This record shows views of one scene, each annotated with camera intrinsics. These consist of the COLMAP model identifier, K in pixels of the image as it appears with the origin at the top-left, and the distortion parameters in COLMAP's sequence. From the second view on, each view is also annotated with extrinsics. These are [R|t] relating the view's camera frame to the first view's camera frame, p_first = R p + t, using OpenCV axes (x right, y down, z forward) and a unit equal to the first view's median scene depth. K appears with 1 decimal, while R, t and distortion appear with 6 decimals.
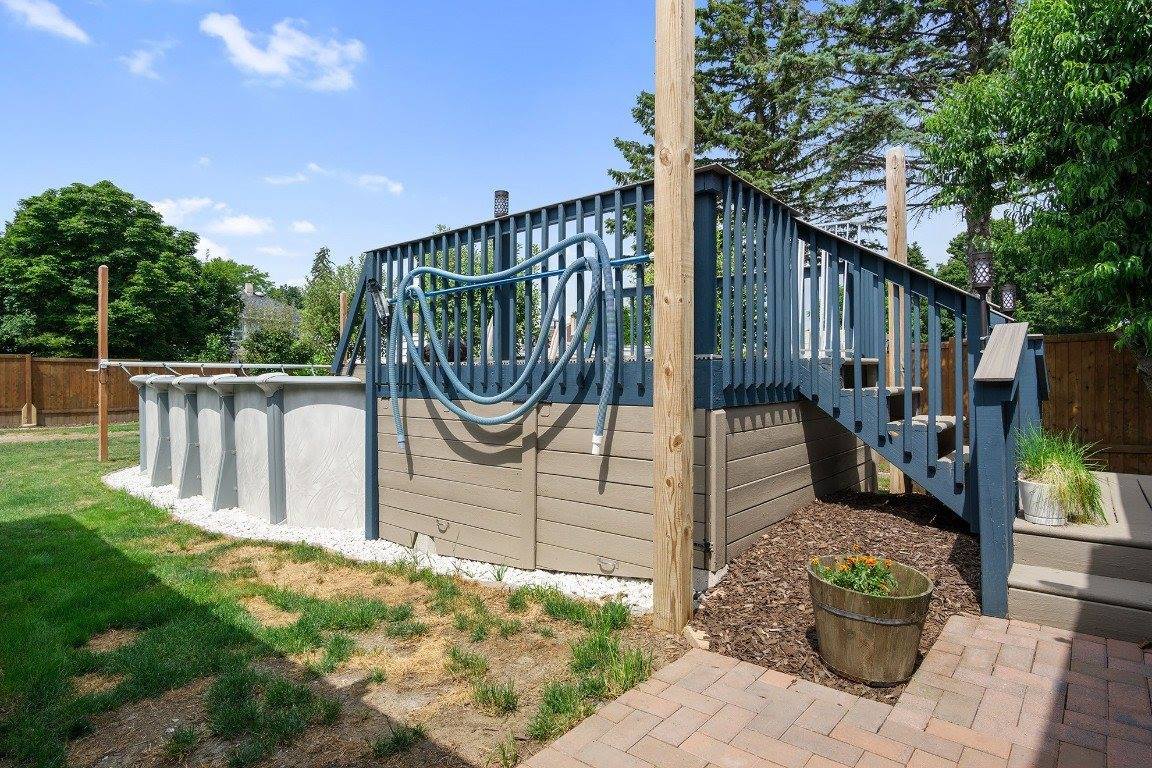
lens RADIAL K [[615.7, 0, 577.3], [0, 615.7, 375.6], [0, 0, 1]] dist [-0.039609, -0.000184]
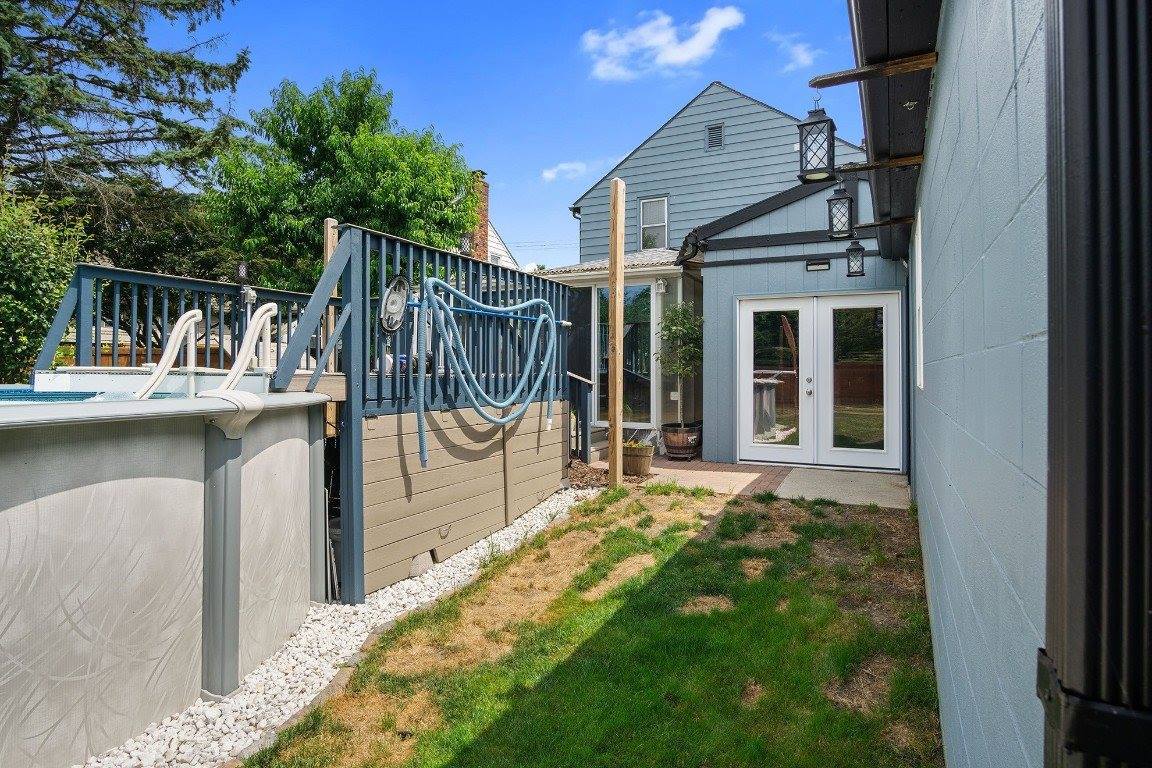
lens RADIAL K [[615.7, 0, 577.3], [0, 615.7, 375.6], [0, 0, 1]] dist [-0.039609, -0.000184]
pose [[-0.244376, -0.002304, 0.969678, -1.329533], [-0.001899, 0.999996, 0.001897, -0.021998], [-0.969679, -0.001378, -0.244379, 1.076752]]
